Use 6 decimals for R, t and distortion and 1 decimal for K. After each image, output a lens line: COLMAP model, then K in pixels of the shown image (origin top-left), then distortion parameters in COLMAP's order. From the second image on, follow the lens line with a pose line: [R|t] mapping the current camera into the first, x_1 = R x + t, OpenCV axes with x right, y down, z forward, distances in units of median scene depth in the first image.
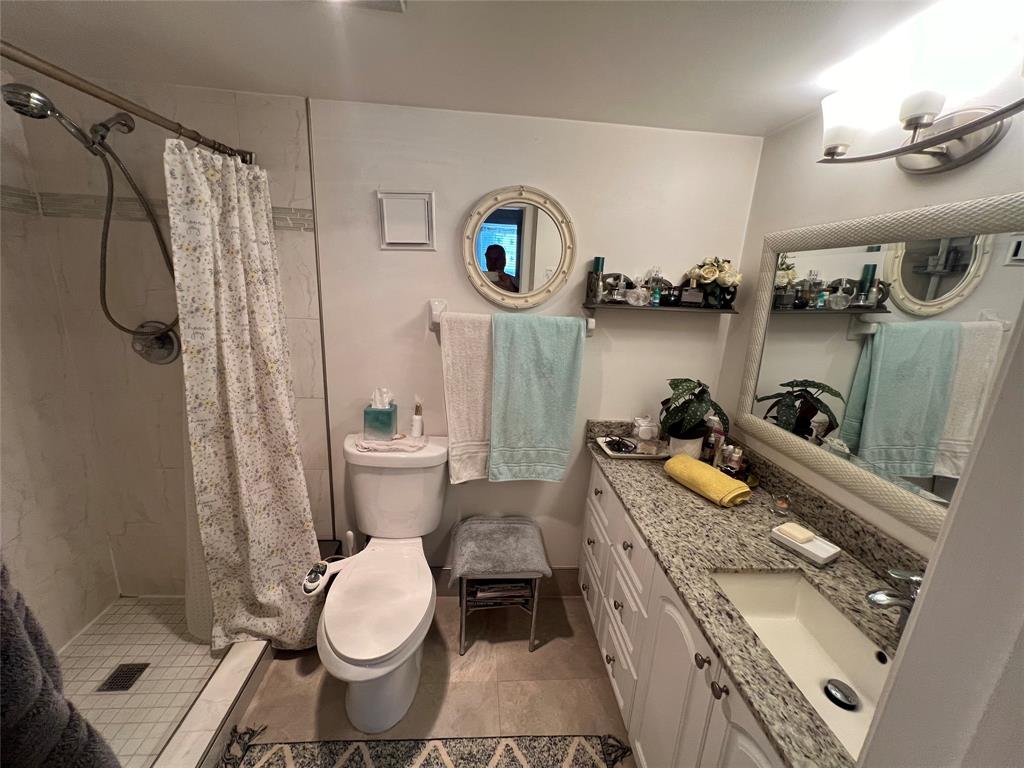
lens RADIAL K [[412.0, 0, 509.1], [0, 412.0, 381.9], [0, 0, 1]] dist [0.000303, -0.000157]
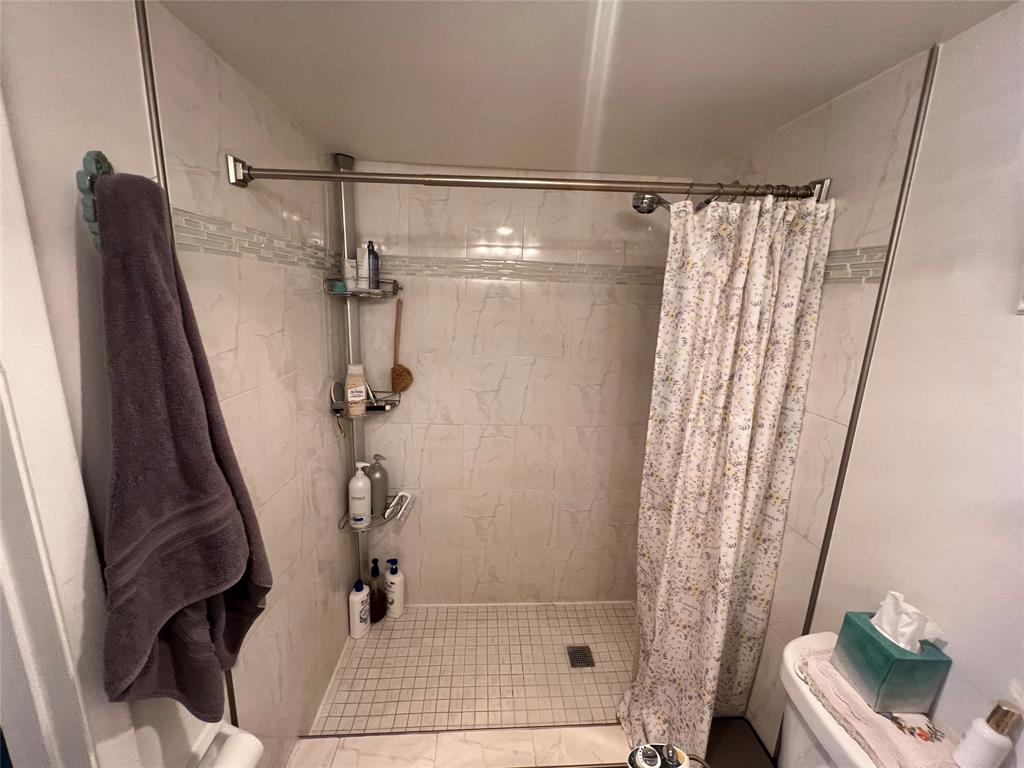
lens RADIAL K [[412.0, 0, 509.4], [0, 412.0, 381.3], [0, 0, 1]] dist [0.000303, -0.000157]
pose [[-0.025170, 0.163489, -0.986224, 0.143855], [-0.280902, 0.945633, 0.163929, -0.200917], [0.959406, 0.281159, 0.022123, 0.580128]]
